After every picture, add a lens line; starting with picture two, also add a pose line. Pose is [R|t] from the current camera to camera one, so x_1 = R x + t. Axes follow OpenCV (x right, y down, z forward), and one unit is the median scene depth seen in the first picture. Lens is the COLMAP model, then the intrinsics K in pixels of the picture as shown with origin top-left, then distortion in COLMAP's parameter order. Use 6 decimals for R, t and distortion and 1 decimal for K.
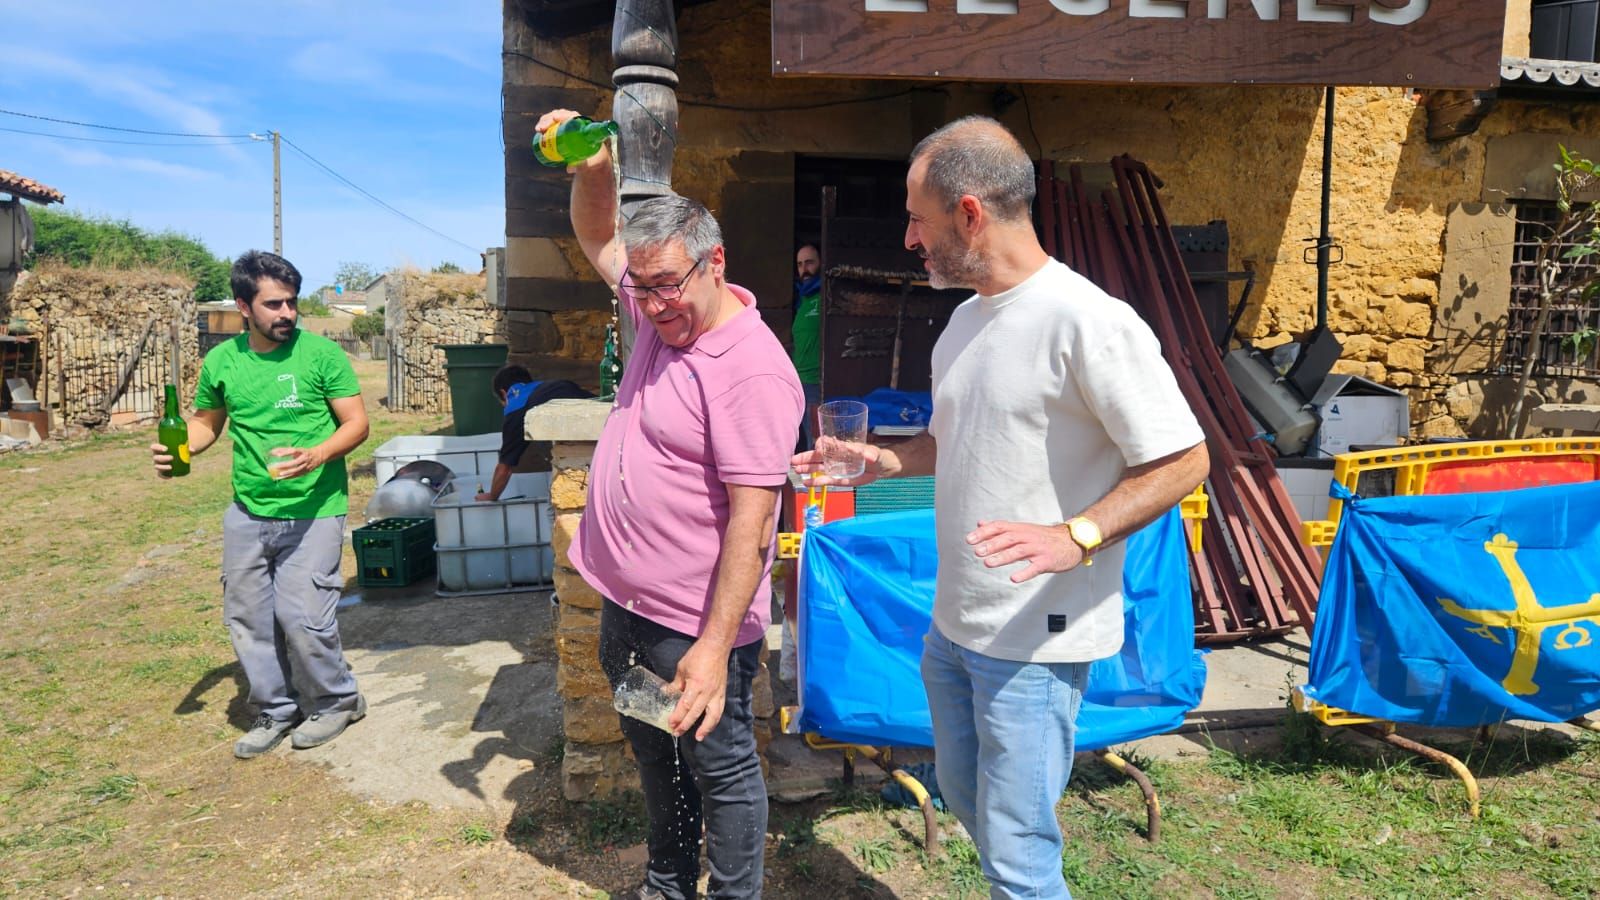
lens RADIAL K [[1067.8, 0, 785.5], [0, 1067.8, 445.5], [0, 0, 1]] dist [0.074951, -0.063935]
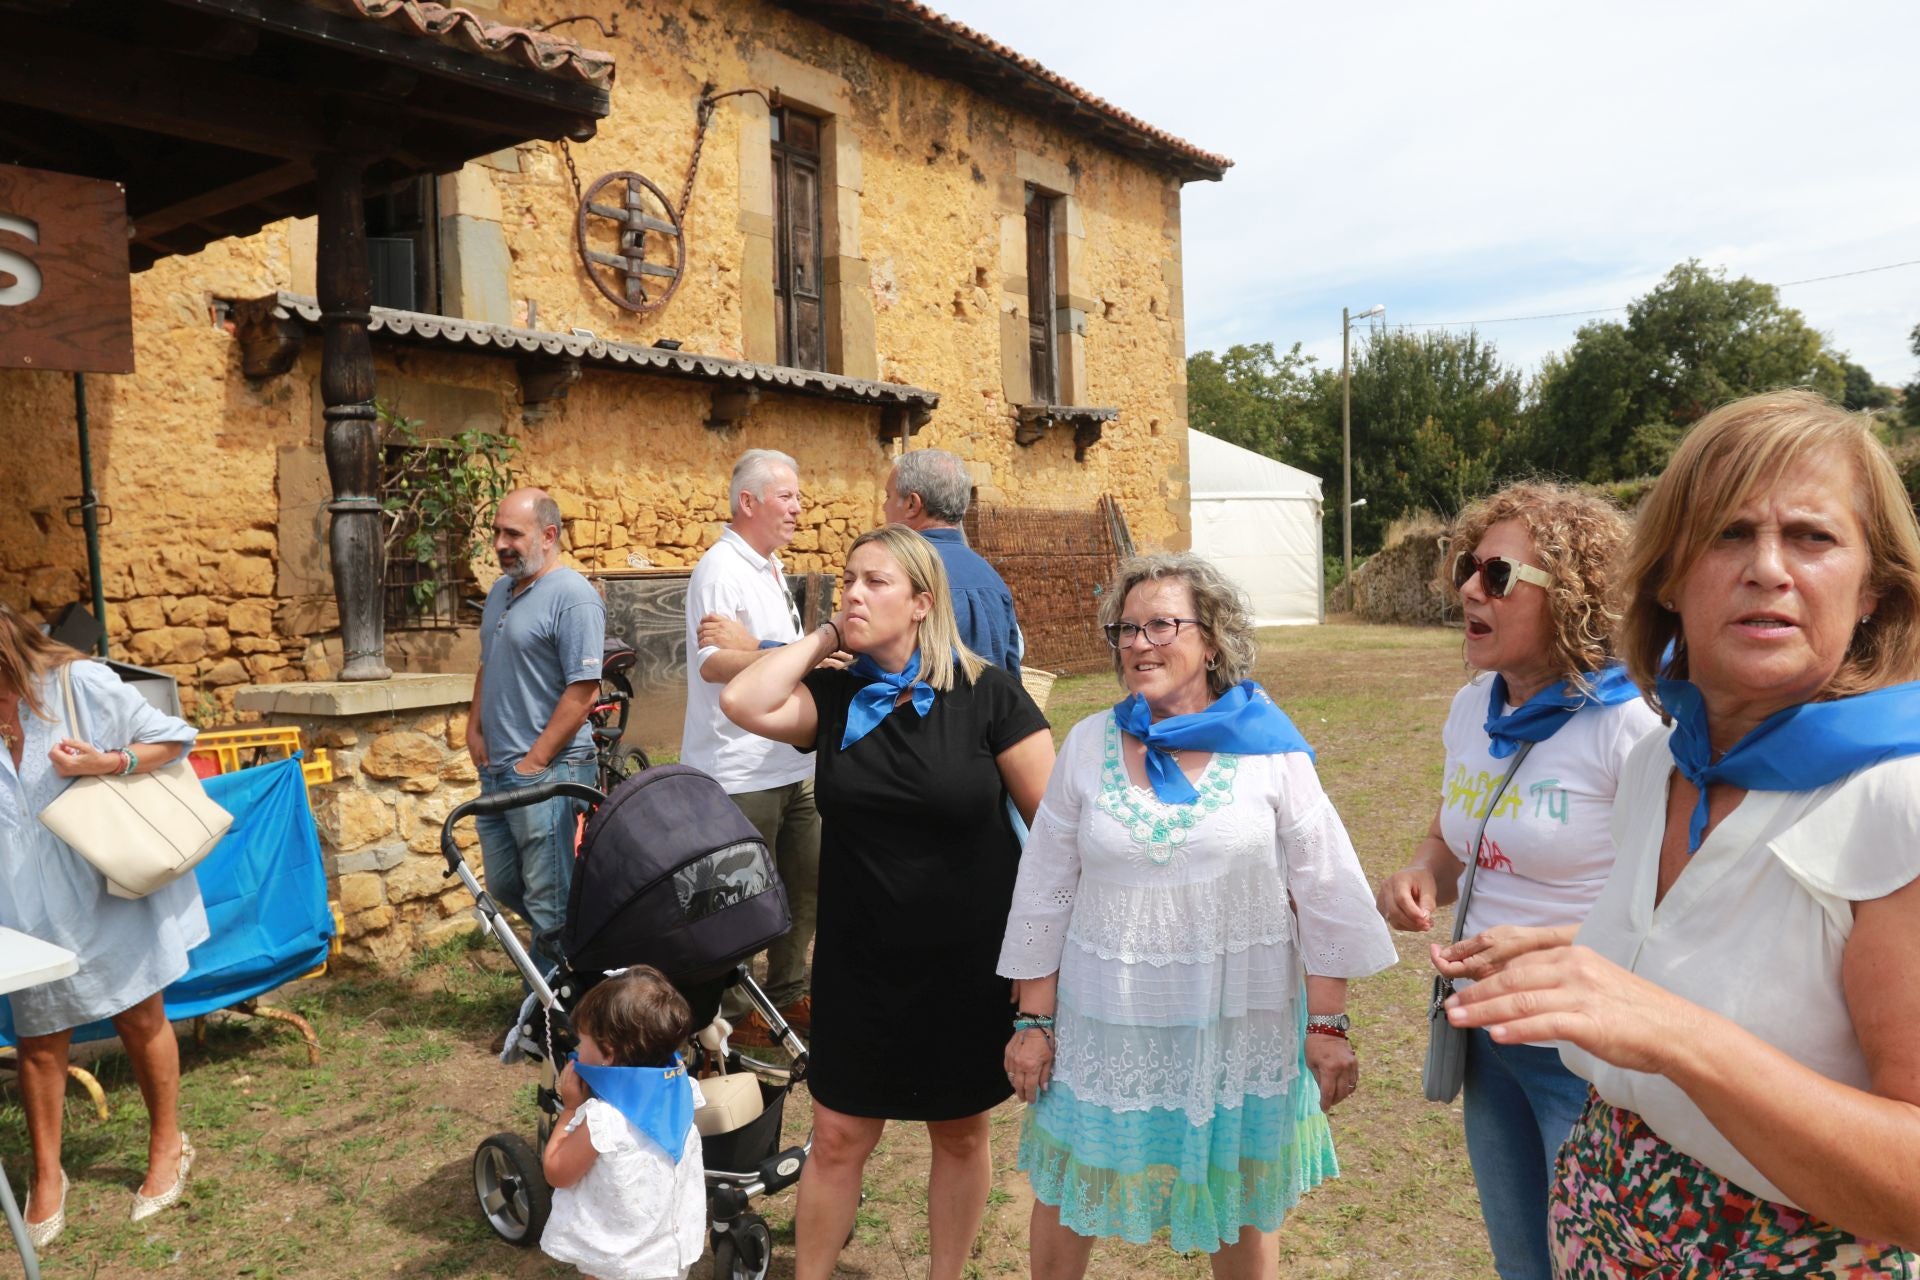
lens RADIAL K [[1486.4, 0, 939.7], [0, 1486.4, 651.0], [0, 0, 1]] dist [-0.093583, 0.053668]
pose [[0.679618, -0.076380, 0.729579, 0.091084], [0.102893, 0.994658, 0.008284, -0.008880], [-0.726314, 0.069439, 0.683846, -0.203930]]
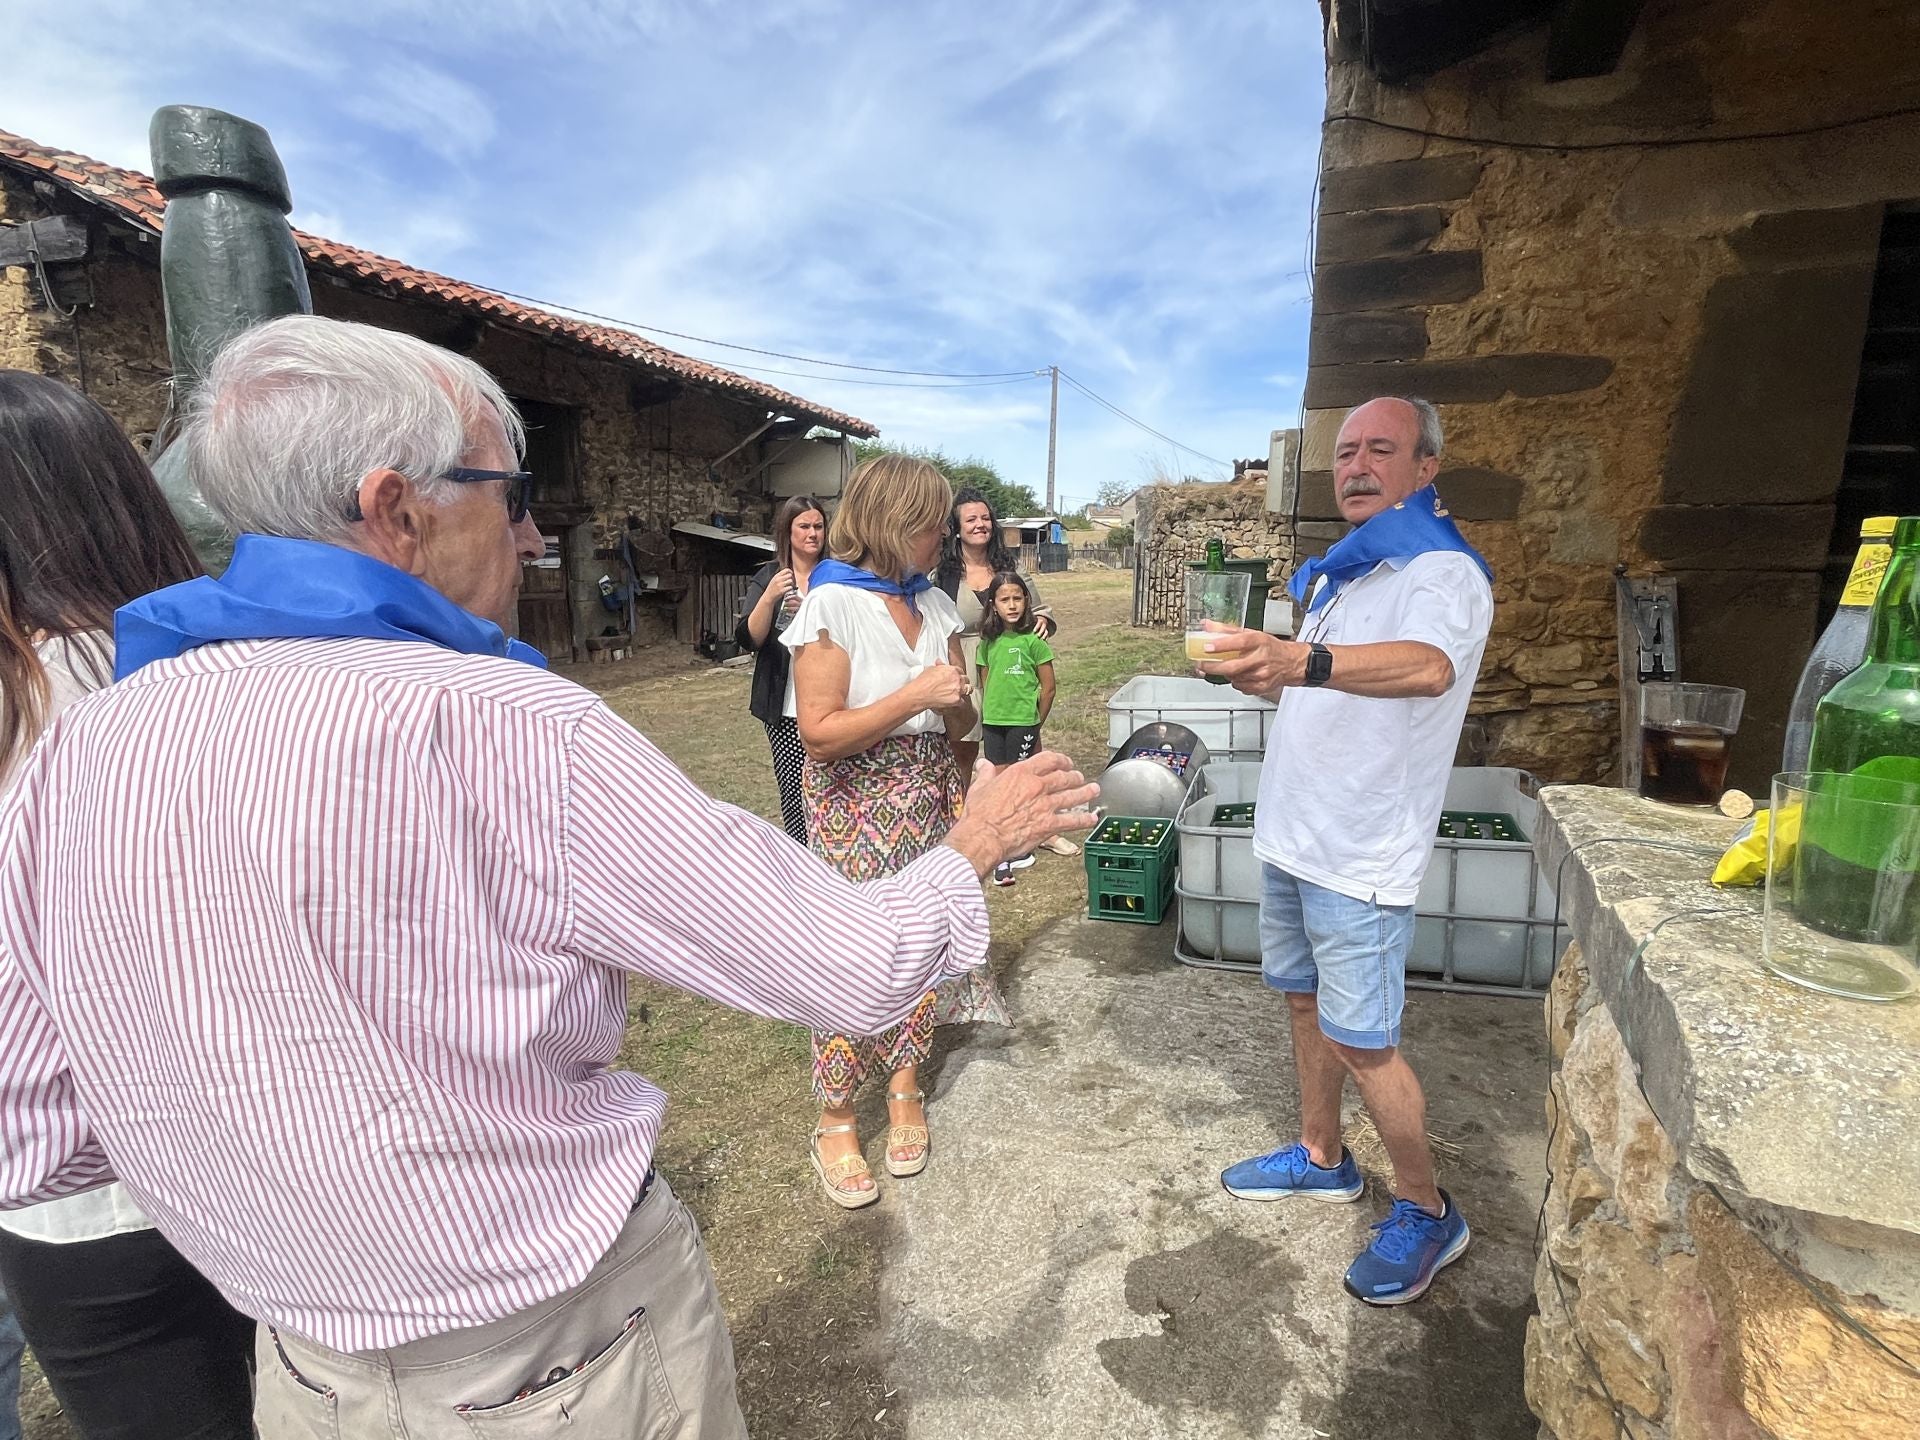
lens RADIAL K [[977.3, 0, 954.4], [0, 977.3, 725.3], [0, 0, 1]] dist [-0.005713, 0.001274]
pose [[0.860688, 0.080647, -0.502704, -0.114358], [-0.038991, 0.994916, 0.092853, -0.042119], [0.507637, -0.060316, 0.859457, 0.320237]]
